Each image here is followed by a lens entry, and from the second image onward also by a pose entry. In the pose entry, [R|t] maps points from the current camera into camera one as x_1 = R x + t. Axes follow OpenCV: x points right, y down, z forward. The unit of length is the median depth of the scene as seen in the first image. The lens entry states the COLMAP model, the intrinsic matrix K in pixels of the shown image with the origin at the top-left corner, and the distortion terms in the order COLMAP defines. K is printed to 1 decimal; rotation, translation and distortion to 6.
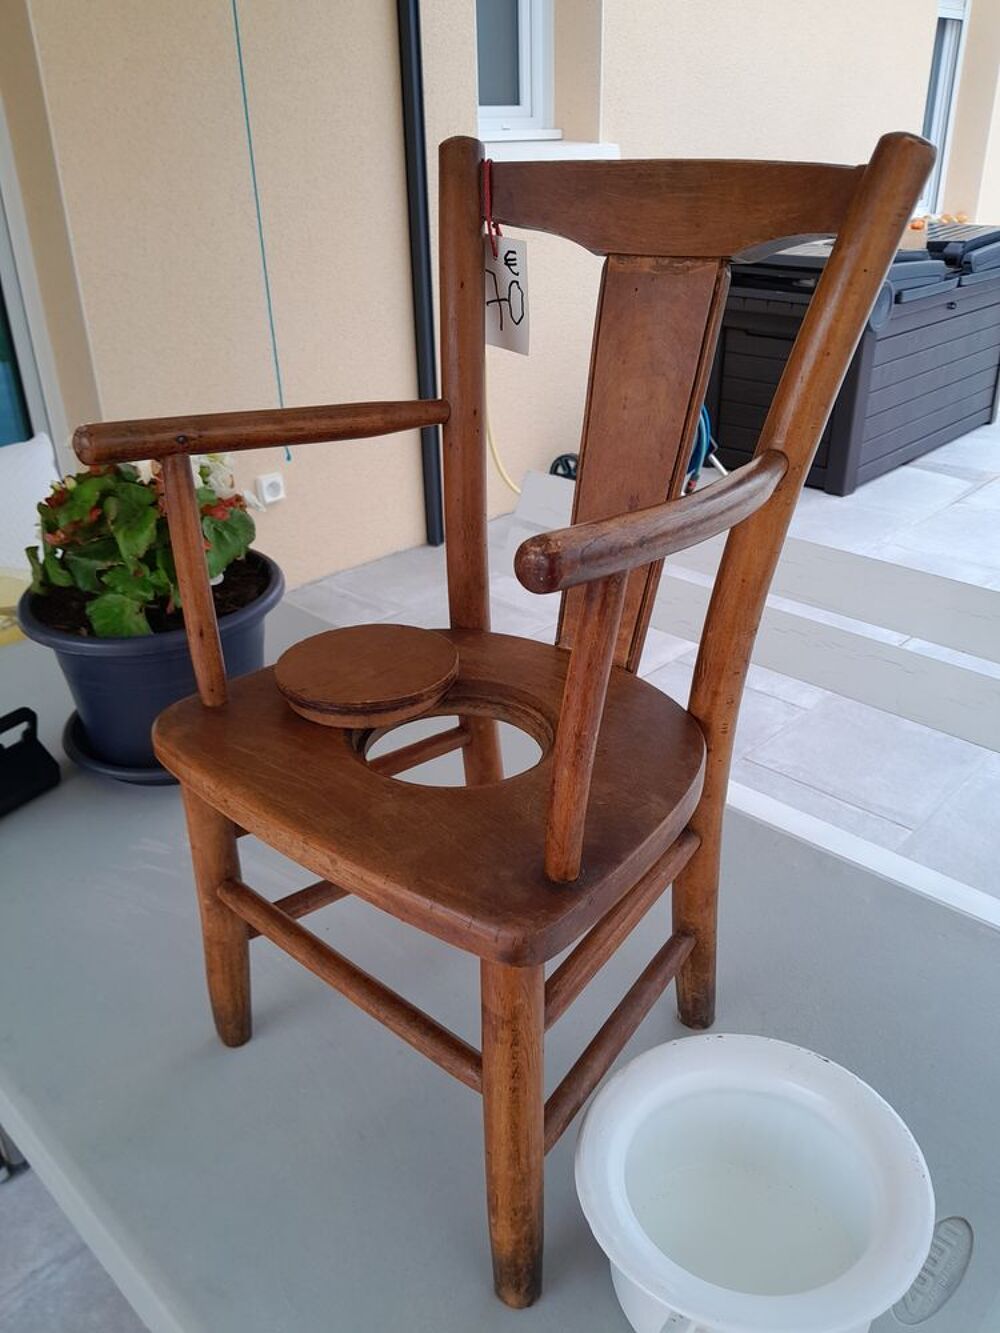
lens RADIAL K [[1056.3, 0, 500.0], [0, 1056.3, 666.5], [0, 0, 1]] dist [0.099973, -0.133898]
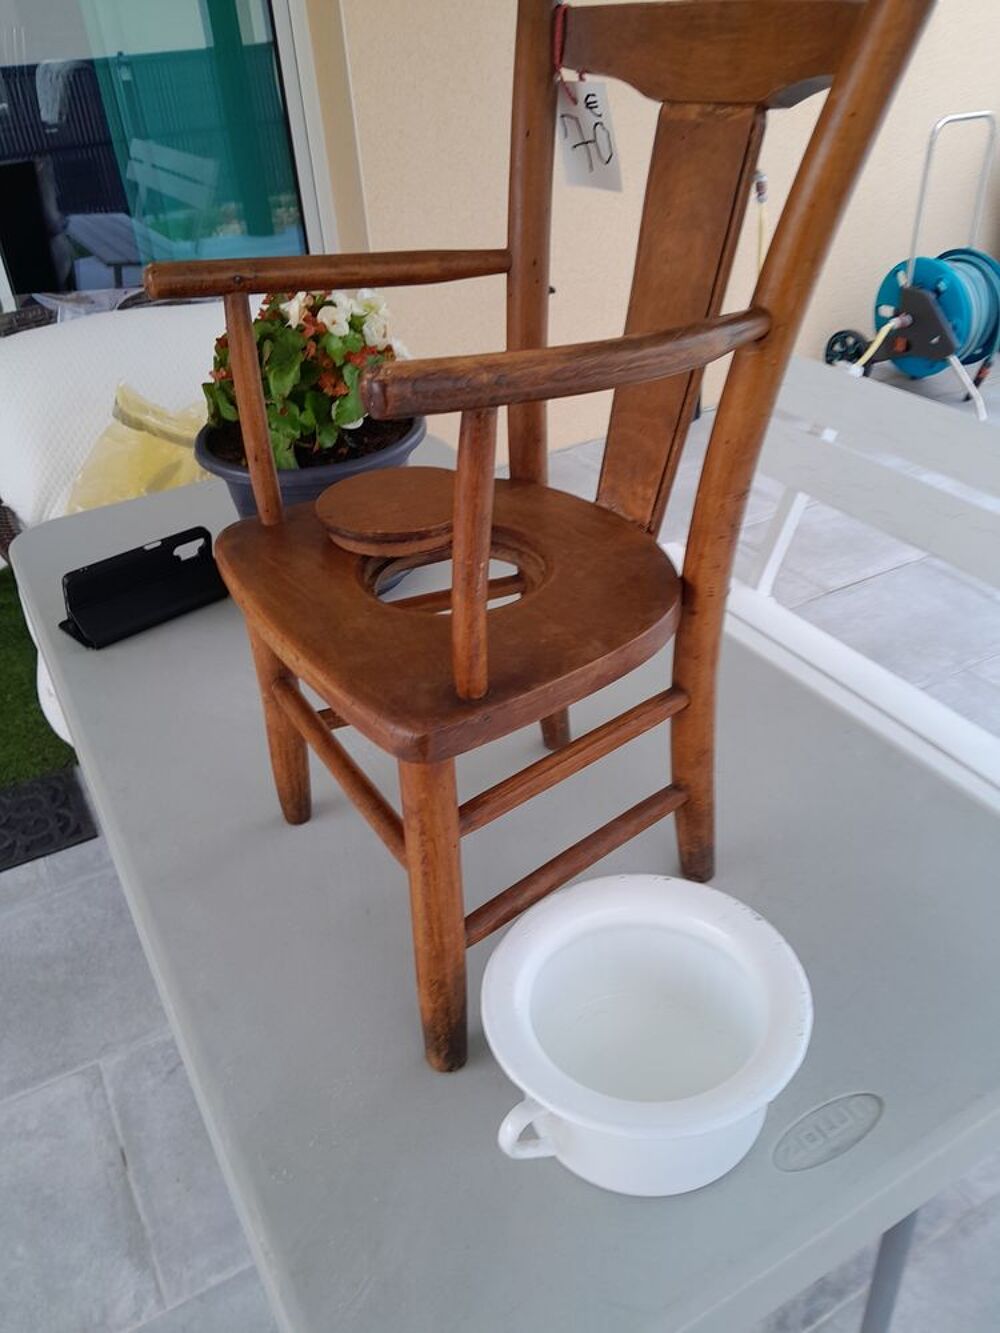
lens RADIAL K [[1056.3, 0, 500.0], [0, 1056.3, 666.5], [0, 0, 1]] dist [0.099973, -0.133898]
pose [[0.956743, 0.126840, -0.261829, 0.273725], [-0.096726, 0.987442, 0.124910, 0.019585], [0.274385, -0.094181, 0.956997, -0.037666]]
